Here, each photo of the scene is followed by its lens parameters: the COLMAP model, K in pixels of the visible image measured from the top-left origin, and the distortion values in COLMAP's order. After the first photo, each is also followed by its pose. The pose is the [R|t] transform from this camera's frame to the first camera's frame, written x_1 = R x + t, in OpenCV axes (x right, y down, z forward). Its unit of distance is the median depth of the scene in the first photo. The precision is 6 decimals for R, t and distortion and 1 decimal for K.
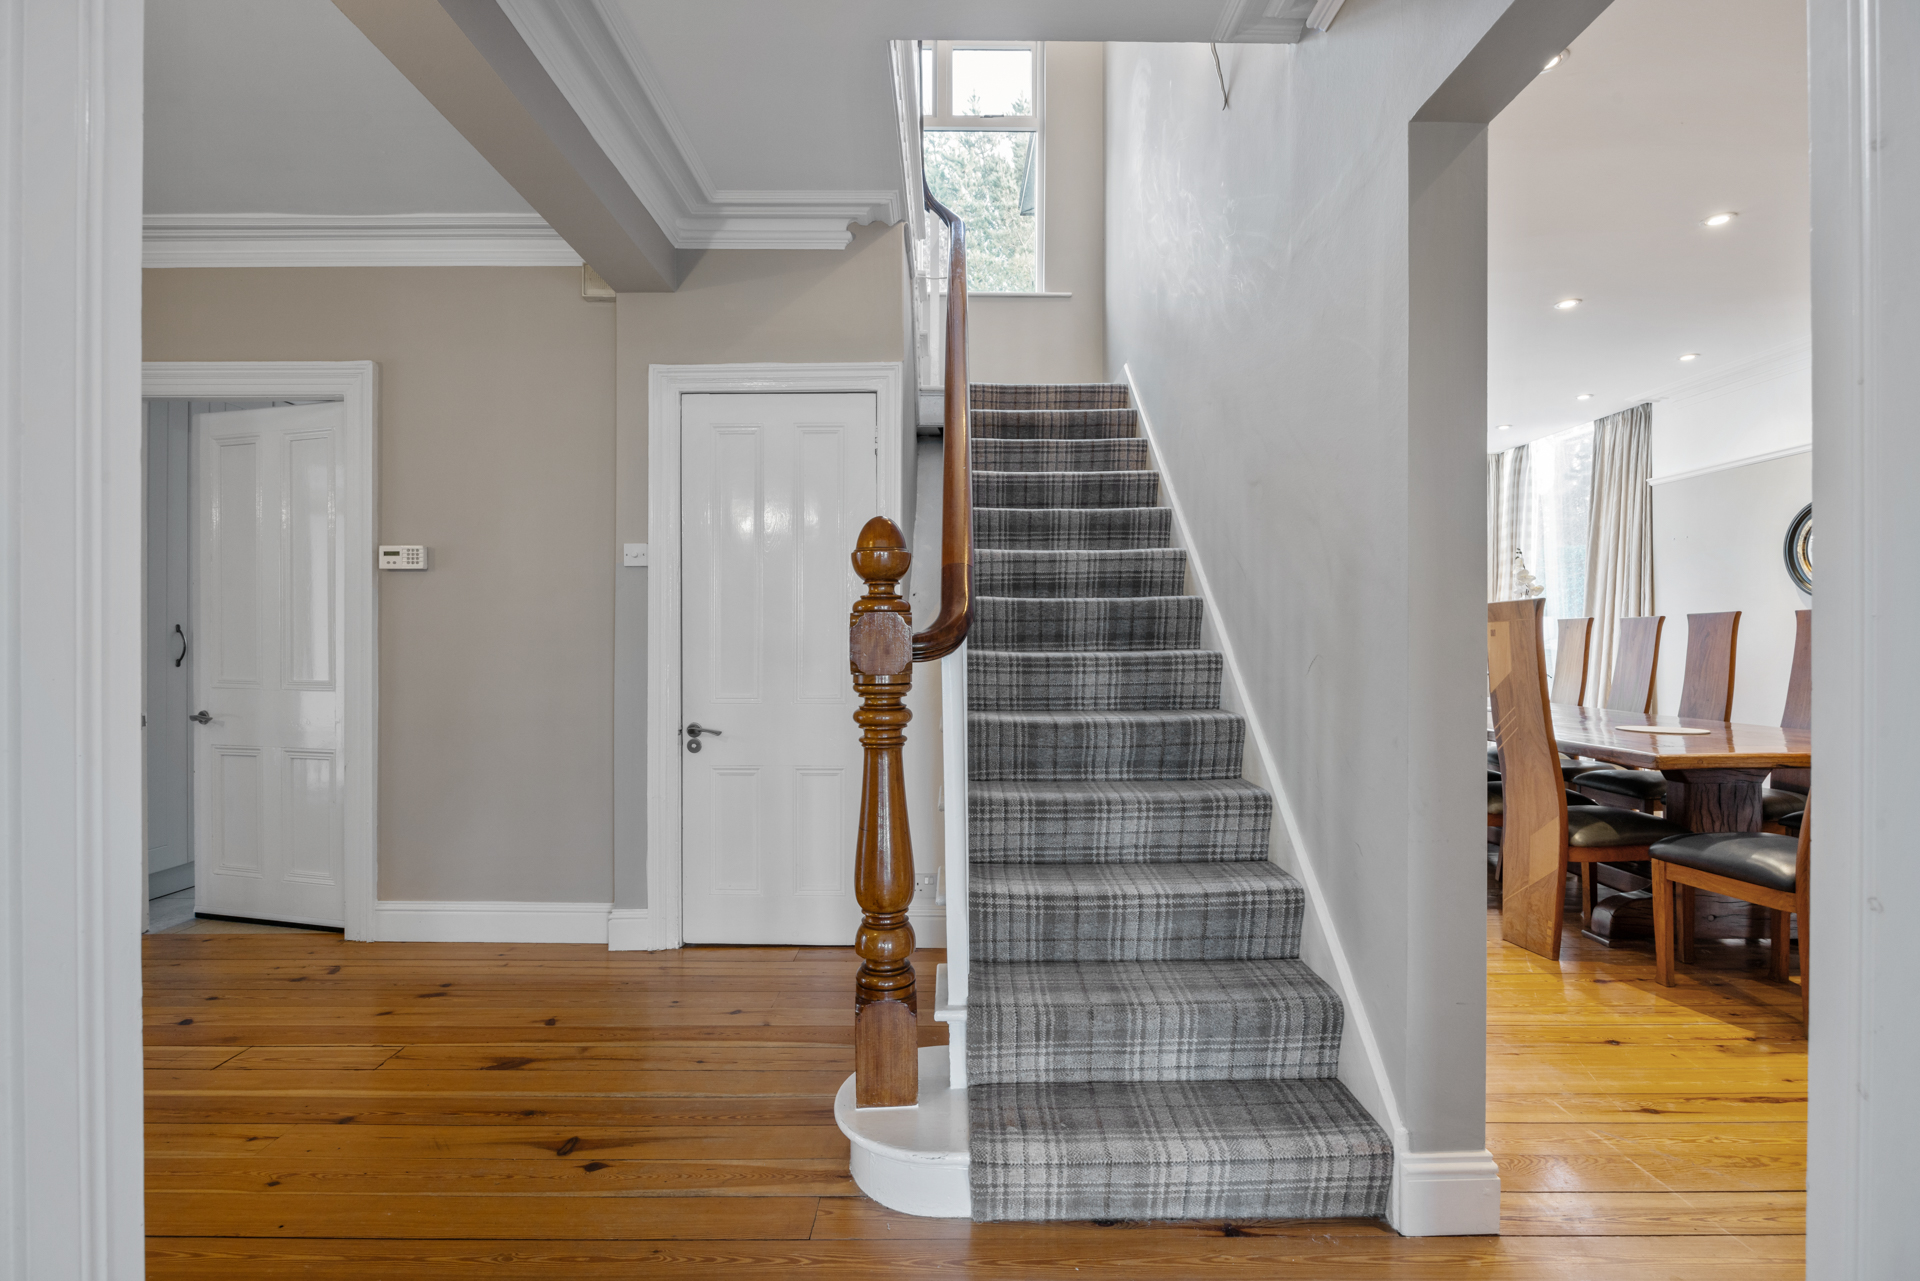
lens RADIAL K [[914.6, 0, 957.4], [0, 914.6, 645.1], [0, 0, 1]] dist [-0.003487, -0.000460]
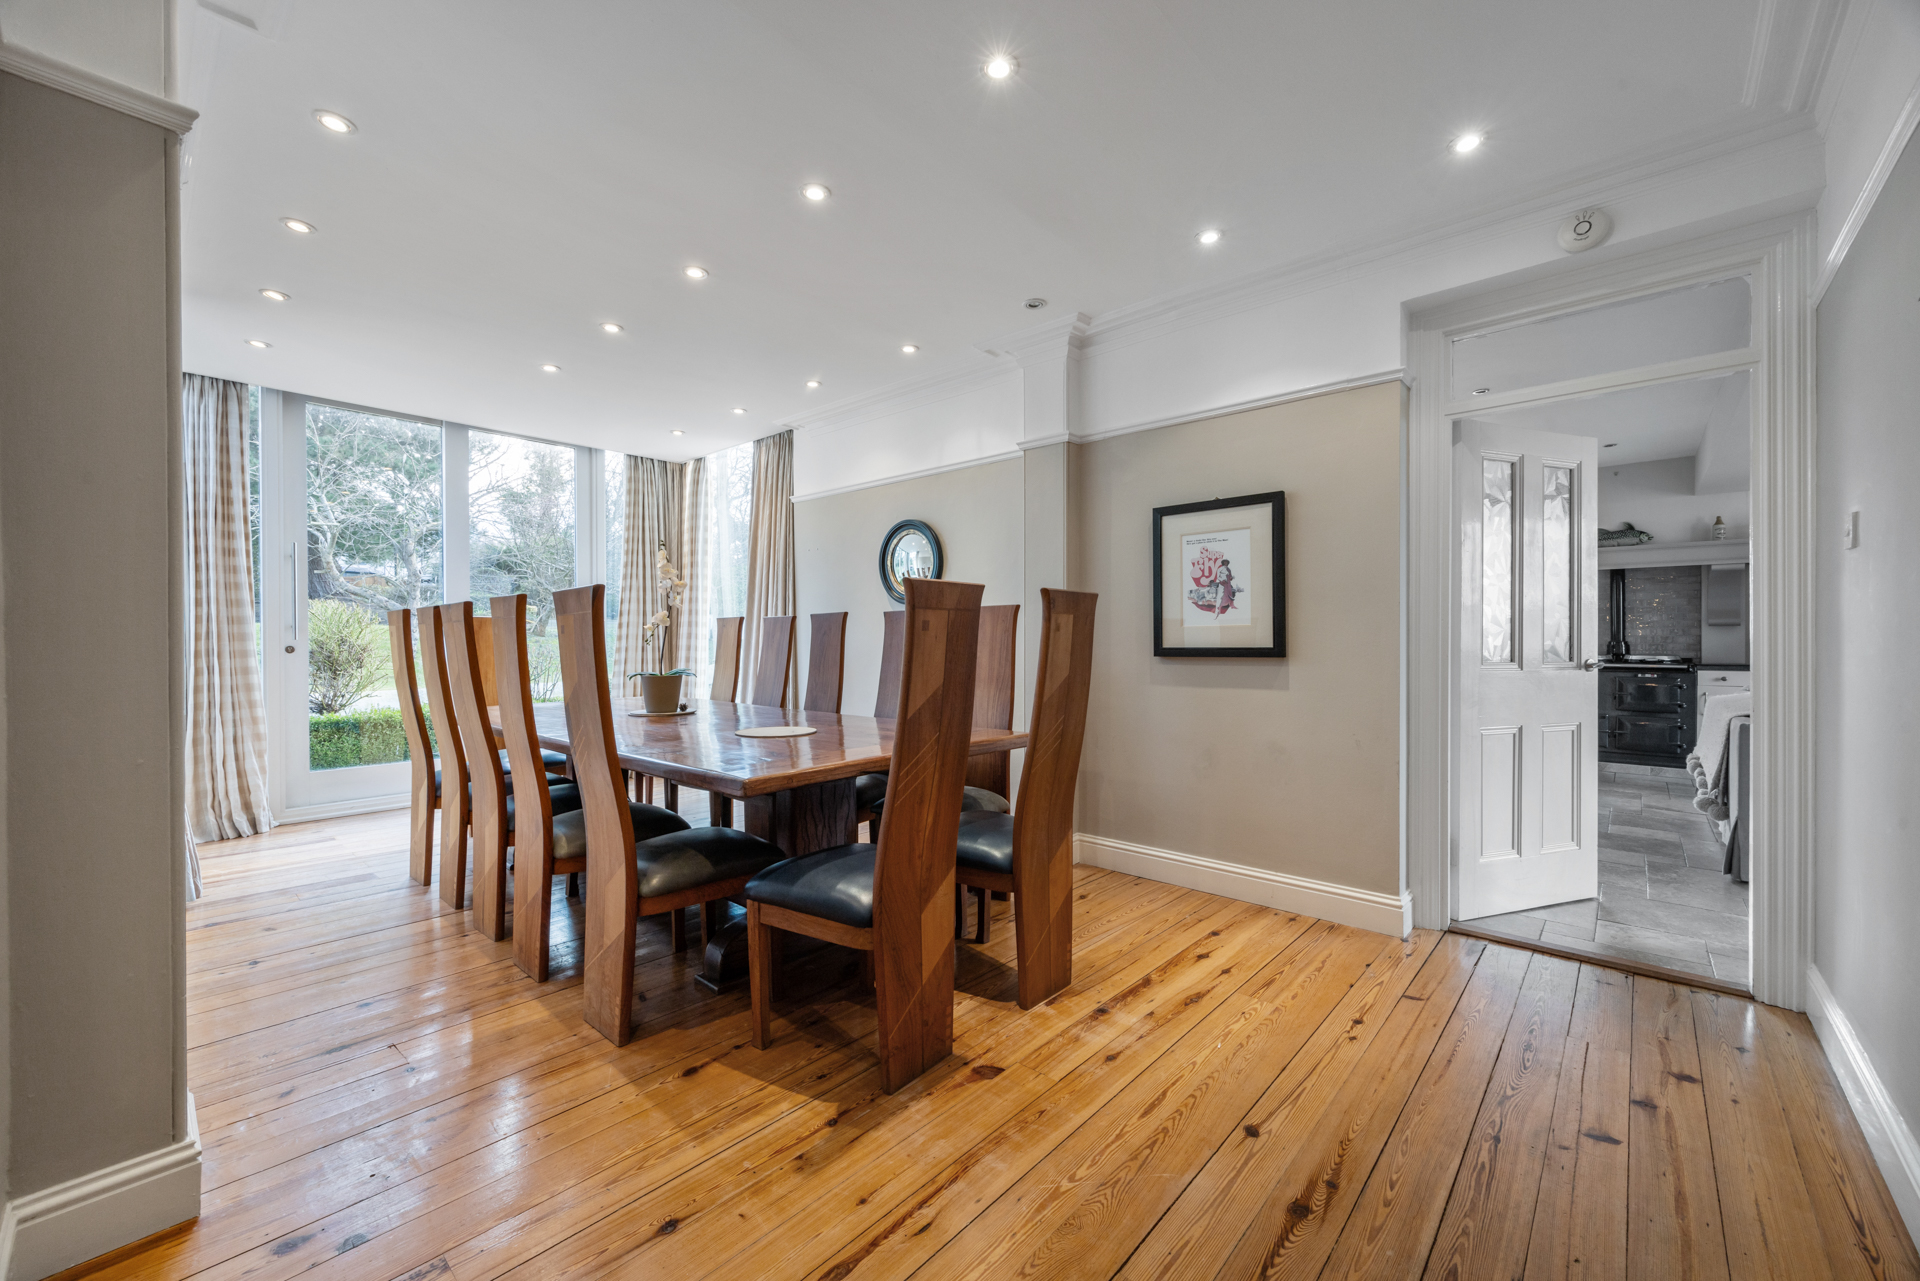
lens RADIAL K [[730.4, 0, 958.9], [0, 730.4, 640.5], [0, 0, 1]] dist [-0.001232, 0.000003]
pose [[0.677514, -0.002830, 0.735504, 0.249185], [0.005526, 0.999984, -0.001243, -0.000209], [-0.735489, 0.004907, 0.677519, 0.250855]]
